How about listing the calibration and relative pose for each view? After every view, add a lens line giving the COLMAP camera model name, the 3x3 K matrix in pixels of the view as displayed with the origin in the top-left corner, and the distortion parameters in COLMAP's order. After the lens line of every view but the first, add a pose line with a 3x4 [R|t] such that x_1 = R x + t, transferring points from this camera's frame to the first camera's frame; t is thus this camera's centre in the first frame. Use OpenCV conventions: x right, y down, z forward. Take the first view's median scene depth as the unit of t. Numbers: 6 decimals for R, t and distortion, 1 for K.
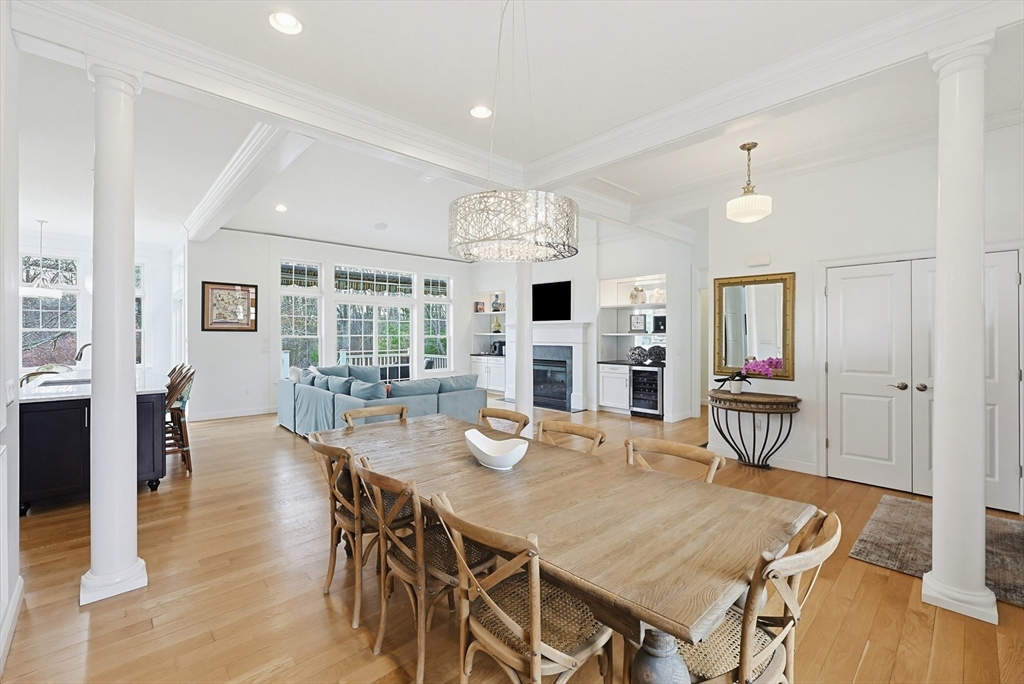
lens RADIAL K [[436.7, 0, 503.4], [0, 436.7, 337.4], [0, 0, 1]] dist [0.002582, 0.000235]
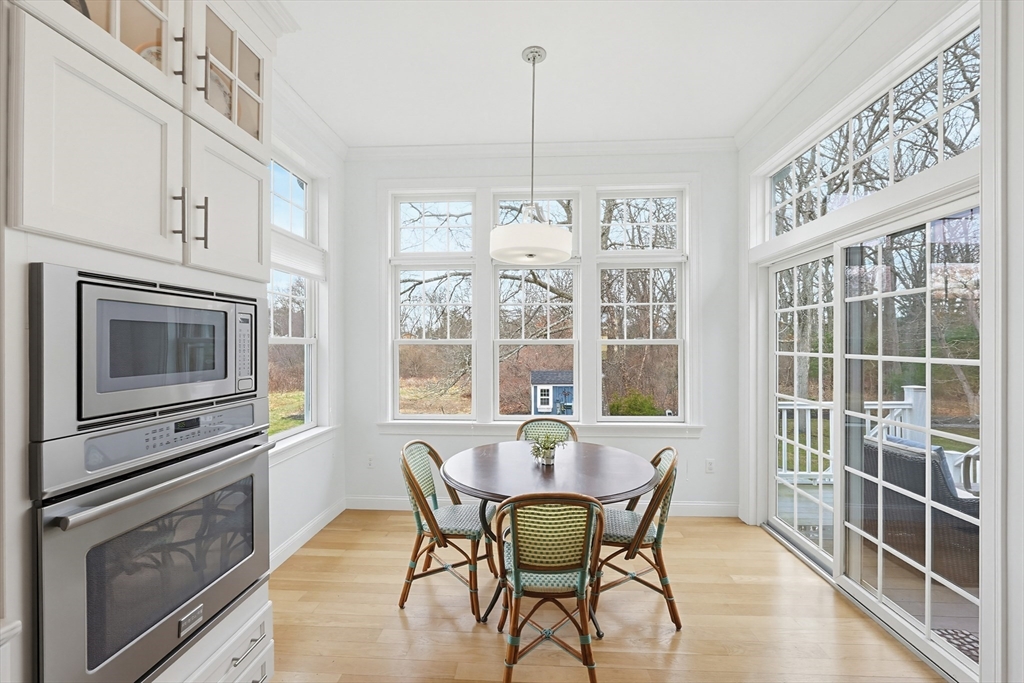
lens RADIAL K [[436.7, 0, 515.2], [0, 436.7, 345.1], [0, 0, 1]] dist [0.002582, 0.000235]
pose [[0.712769, -0.005438, -0.701378, -0.672610], [0.000584, 0.999974, -0.007160, -0.010733], [0.701399, 0.004694, 0.712754, 0.605347]]
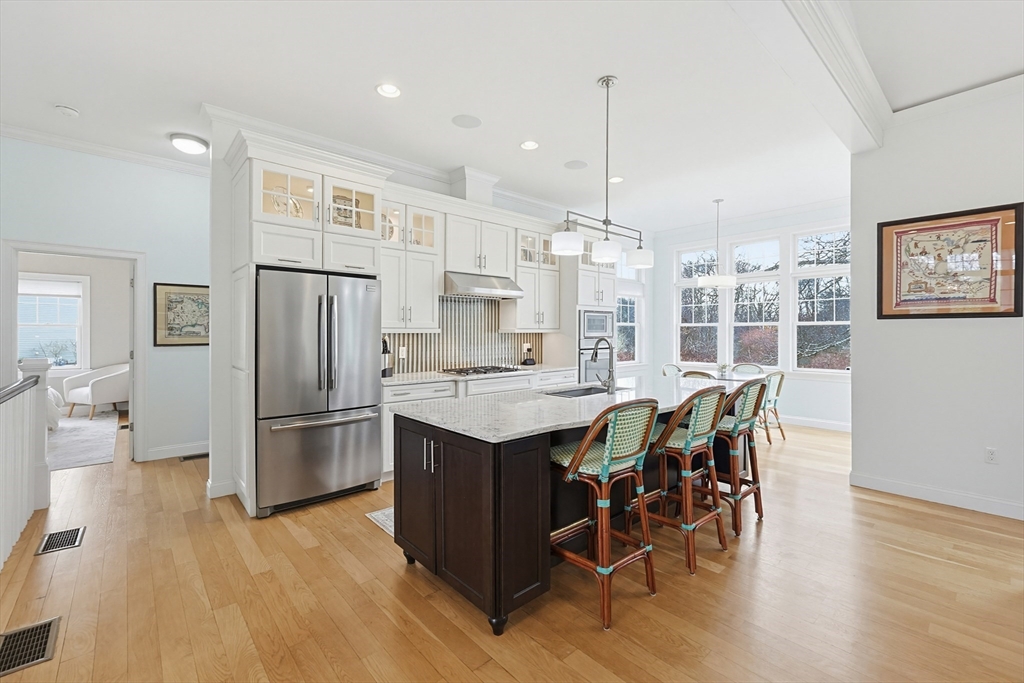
lens RADIAL K [[436.7, 0, 515.3], [0, 436.7, 332.9], [0, 0, 1]] dist [0.002582, 0.000235]
pose [[0.010019, -0.005162, -0.999936, -0.147861], [-0.008749, 0.999948, -0.005250, 0.007994], [0.999912, 0.008801, 0.009974, 0.489471]]
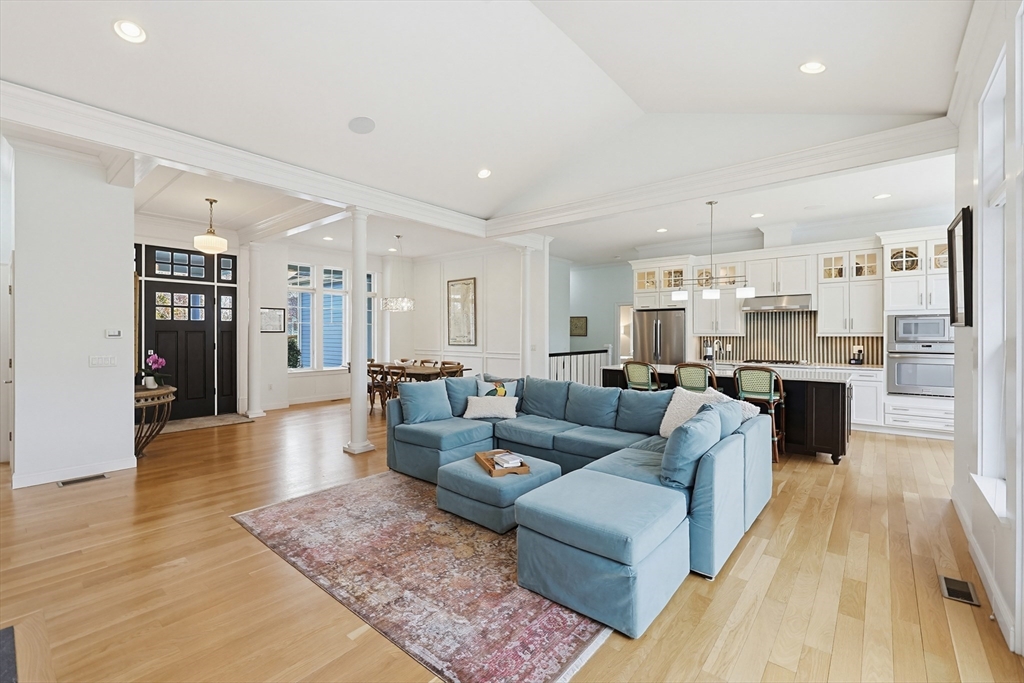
lens RADIAL K [[436.7, 0, 512.0], [0, 436.7, 331.1], [0, 0, 1]] dist [0.002582, 0.000235]
pose [[-0.986557, -0.002706, -0.163393, -0.088427], [-0.003293, 0.999989, 0.003318, -0.006636], [0.163382, 0.003811, -0.986555, 1.231487]]
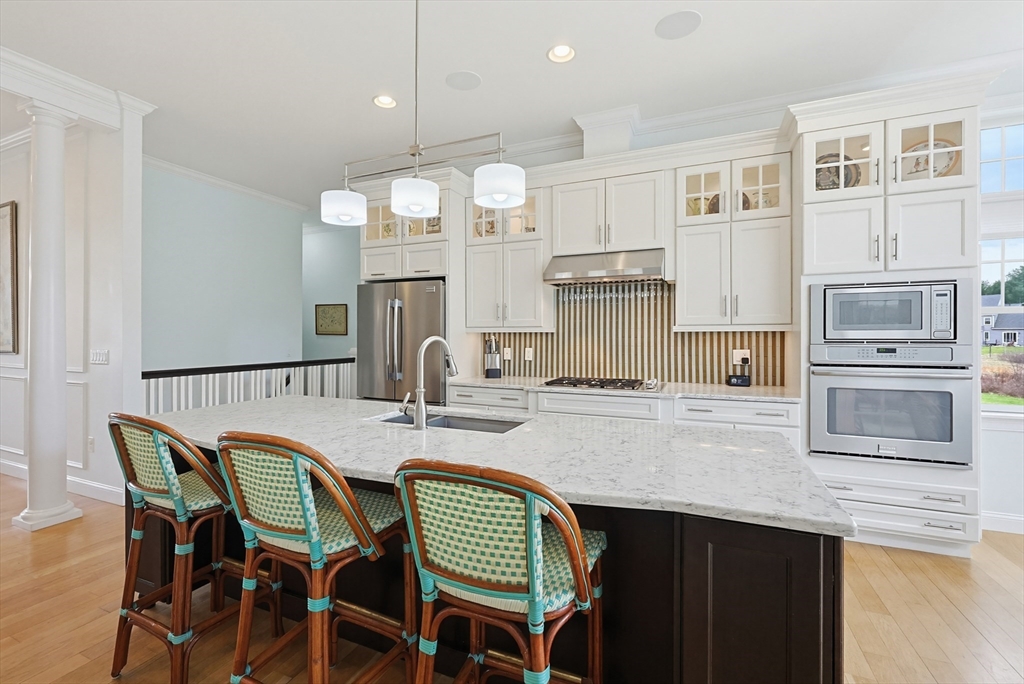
lens RADIAL K [[436.7, 0, 512.4], [0, 436.7, 331.7], [0, 0, 1]] dist [0.002582, 0.000235]
pose [[-0.896826, -0.005713, -0.442346, -0.477894], [-0.006464, 0.999979, 0.000189, 0.005346], [0.442336, 0.003029, -0.896845, 0.806316]]
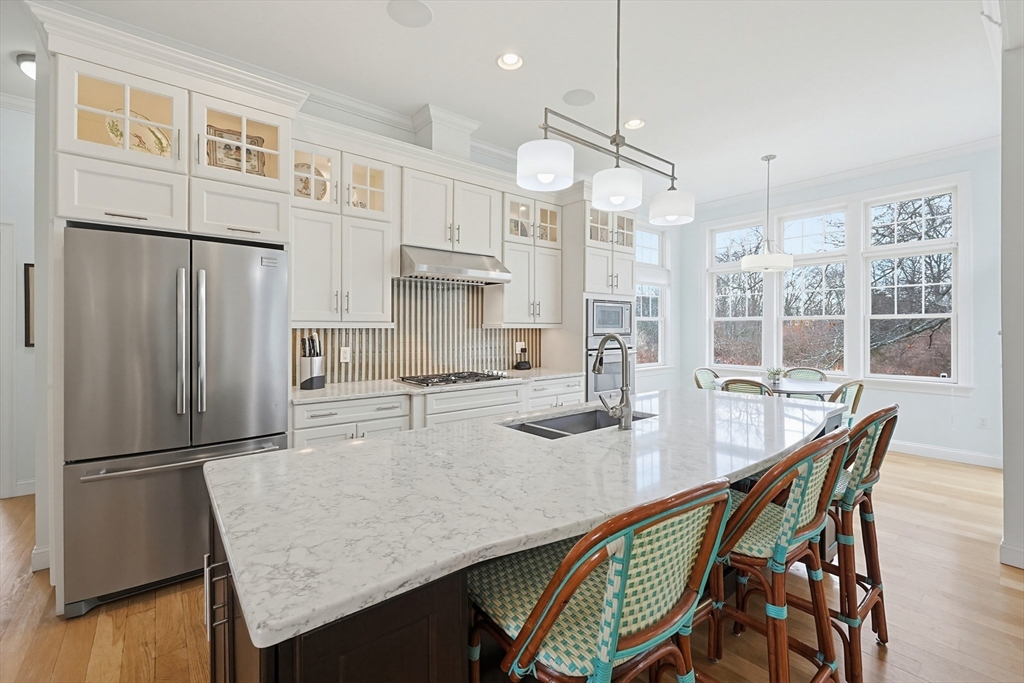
lens RADIAL K [[436.7, 0, 515.2], [0, 436.7, 330.2], [0, 0, 1]] dist [0.002582, 0.000235]
pose [[-0.033243, -0.005160, -0.999434, -0.301189], [-0.008445, 0.999952, -0.004881, 0.008882], [0.999412, 0.008278, -0.033285, 0.527910]]
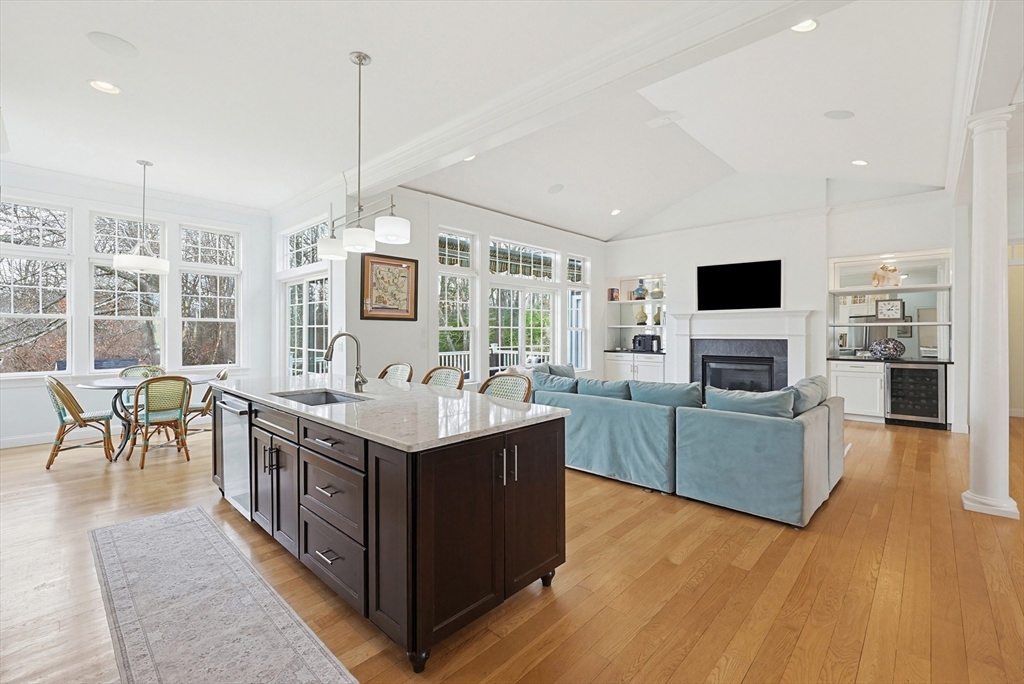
lens RADIAL K [[436.7, 0, 493.9], [0, 436.7, 332.9], [0, 0, 1]] dist [0.002582, 0.000235]
pose [[0.997828, -0.001450, 0.065852, -0.449732], [0.001769, 0.999987, -0.004790, 0.011043], [-0.065844, 0.004896, 0.997818, 0.214915]]
